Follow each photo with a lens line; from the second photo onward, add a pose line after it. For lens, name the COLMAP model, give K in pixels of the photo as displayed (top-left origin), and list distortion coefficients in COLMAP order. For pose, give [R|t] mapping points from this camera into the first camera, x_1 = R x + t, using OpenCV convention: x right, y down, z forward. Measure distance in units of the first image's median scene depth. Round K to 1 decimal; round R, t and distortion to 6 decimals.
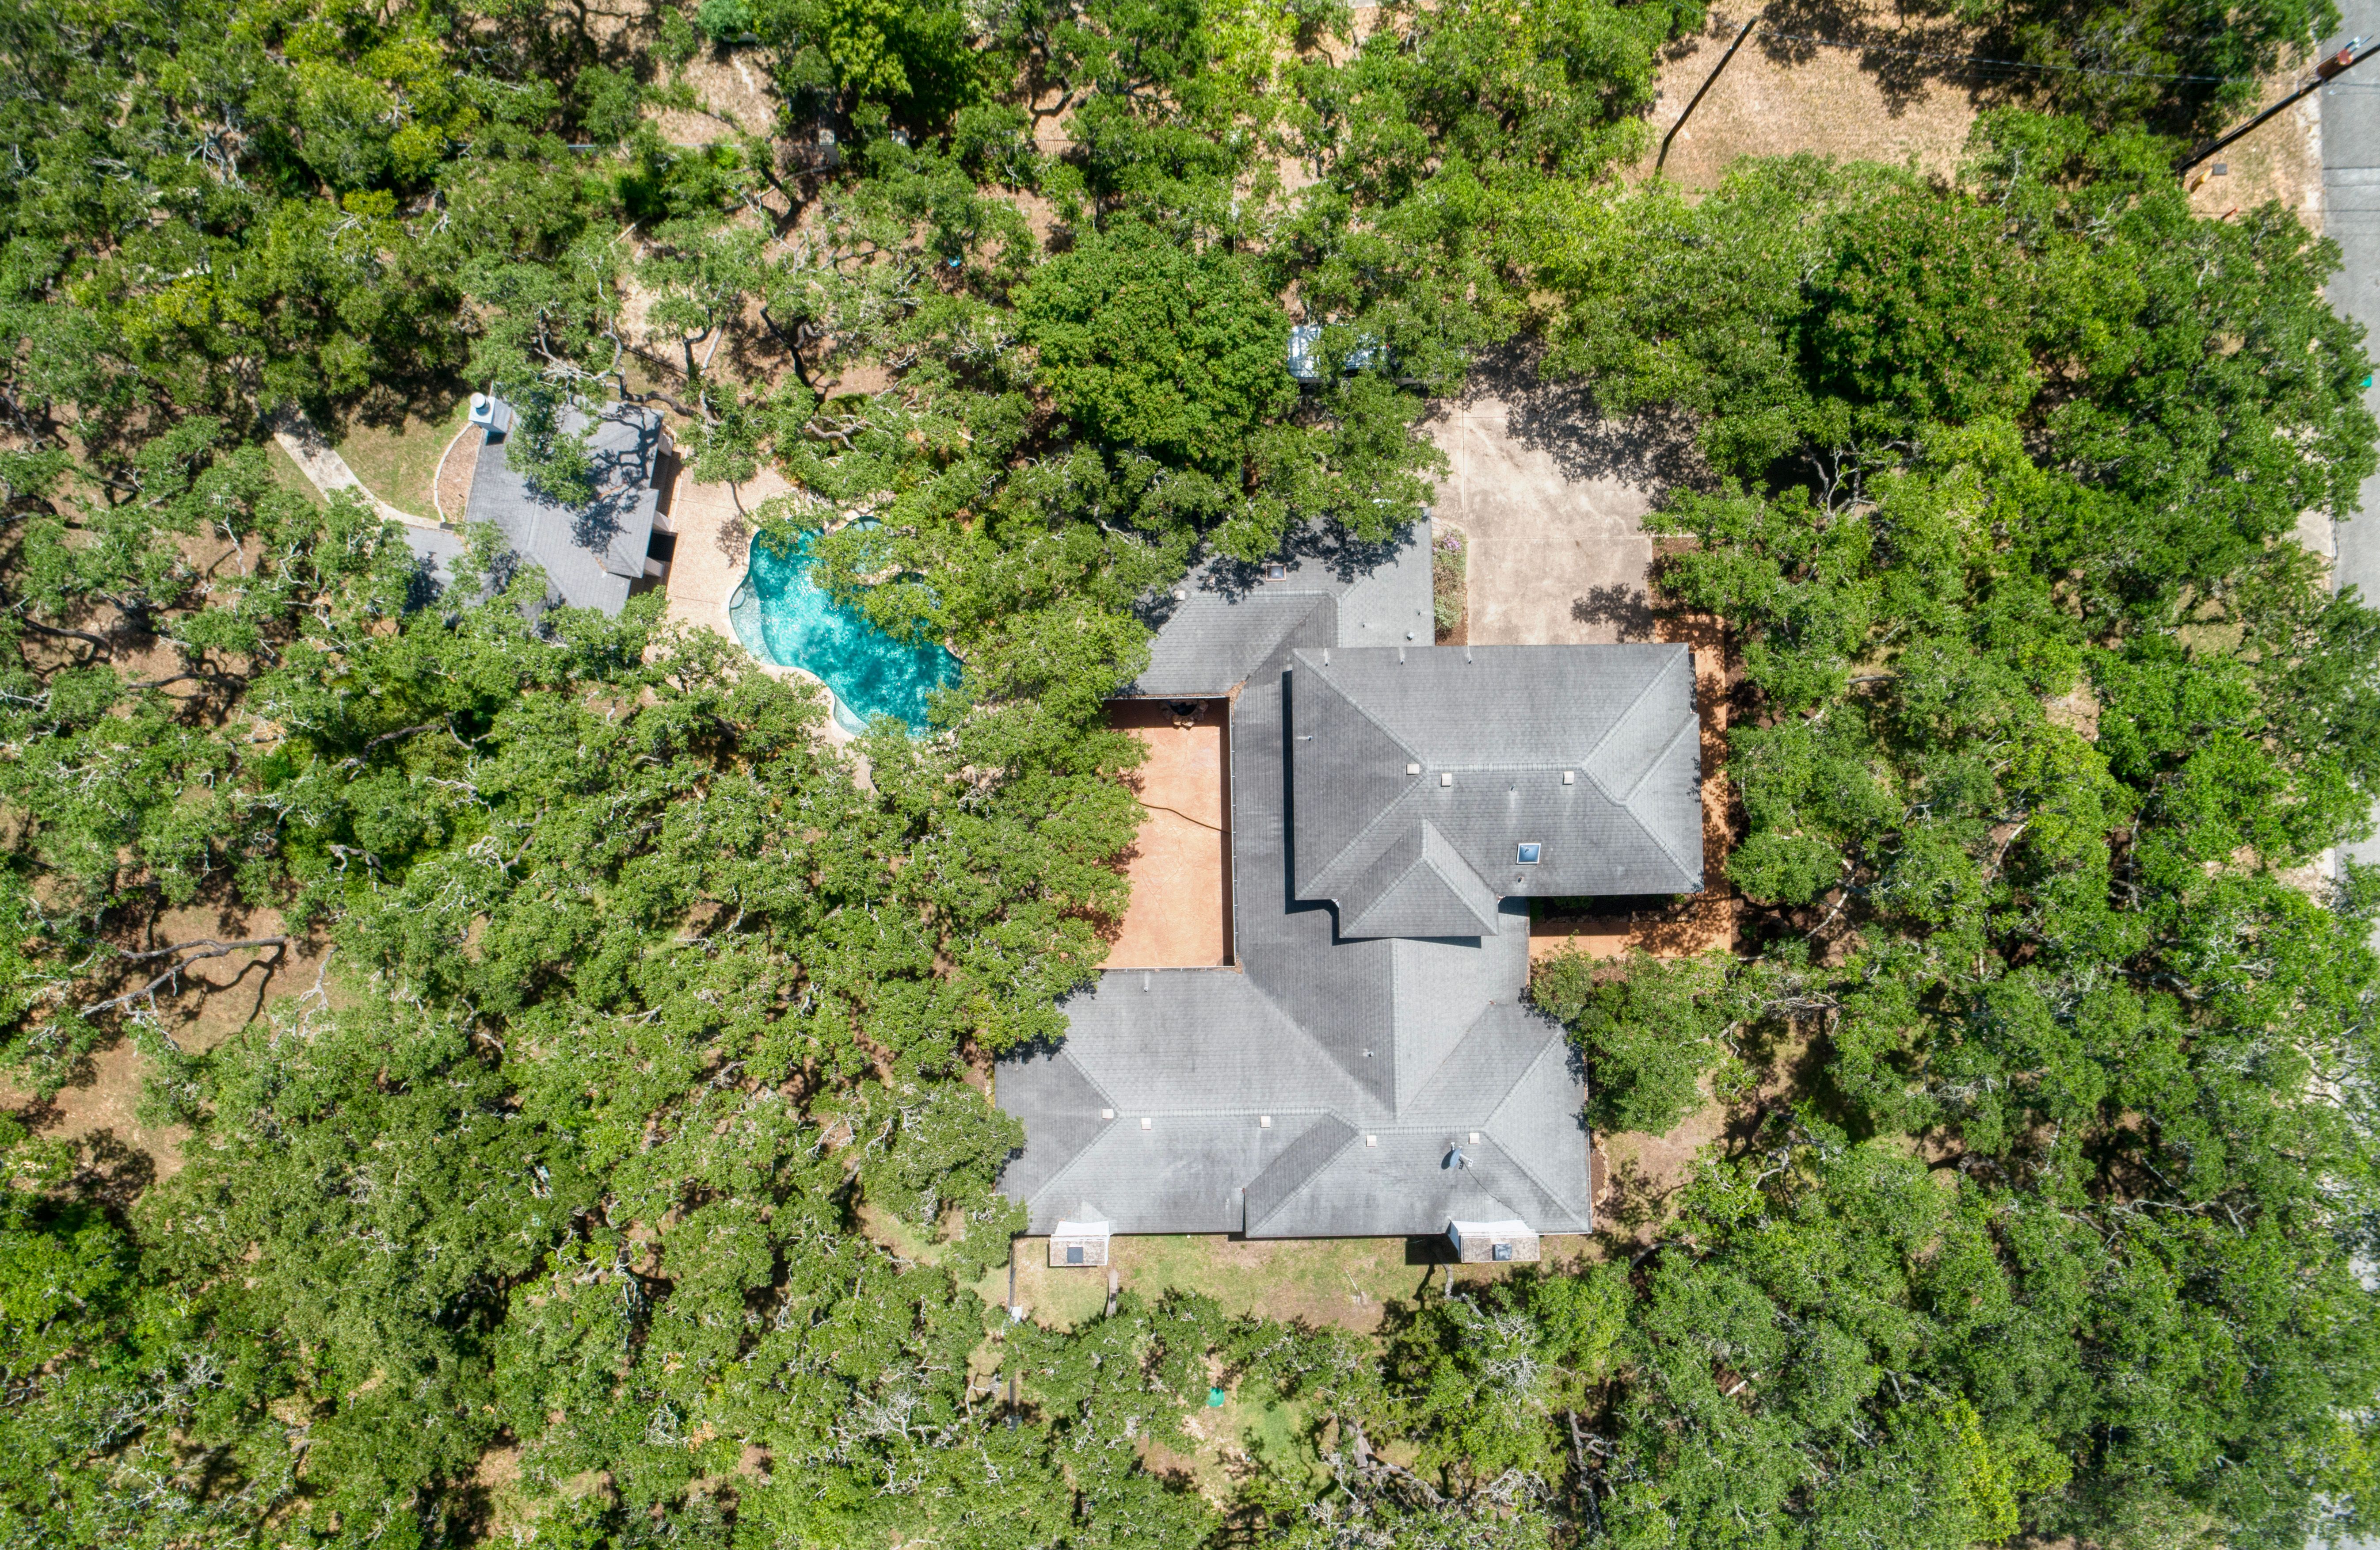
lens RADIAL K [[1646.5, 0, 1184.9], [0, 1646.5, 777.2], [0, 0, 1]] dist [0.000502, 0.000713]
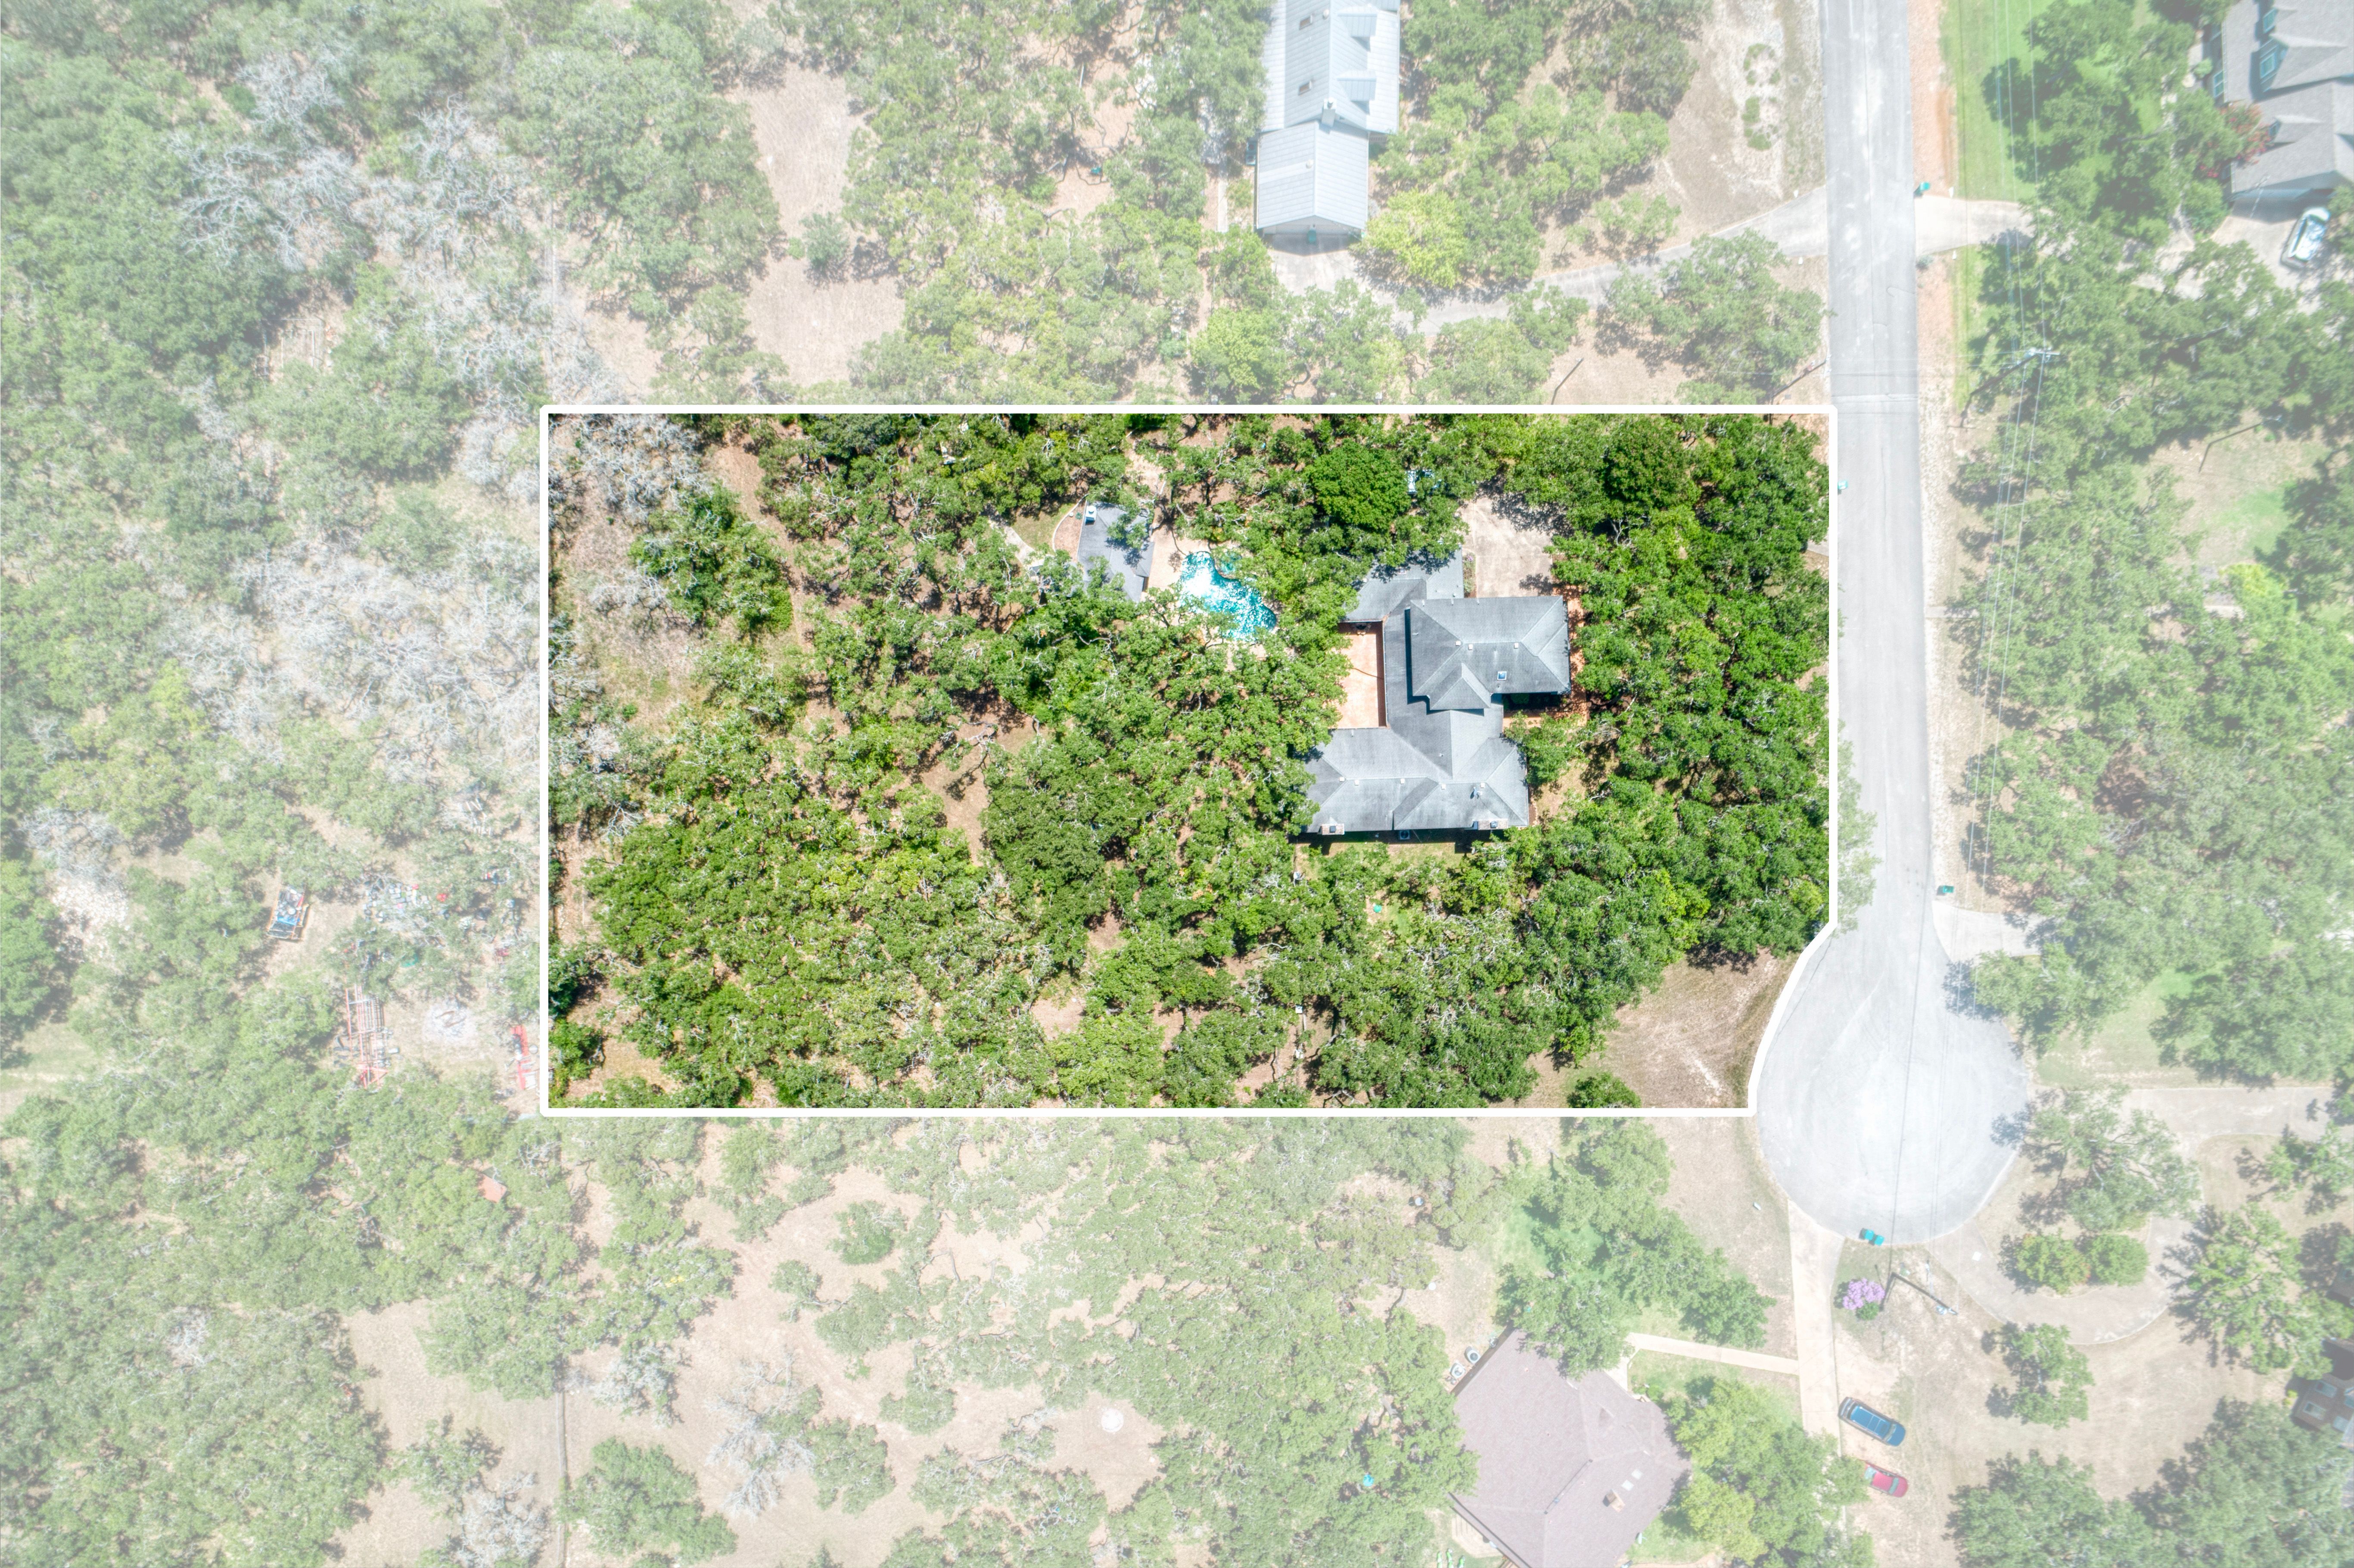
lens RADIAL K [[1594.8, 0, 1181.8], [0, 1594.8, 779.6], [0, 0, 1]] dist [-0.009157, 0.014440]
pose [[0.999866, -0.014770, -0.007043, -0.272041], [0.014792, 0.999886, 0.003080, 0.186271], [0.006996, -0.003184, 0.999970, -1.471613]]
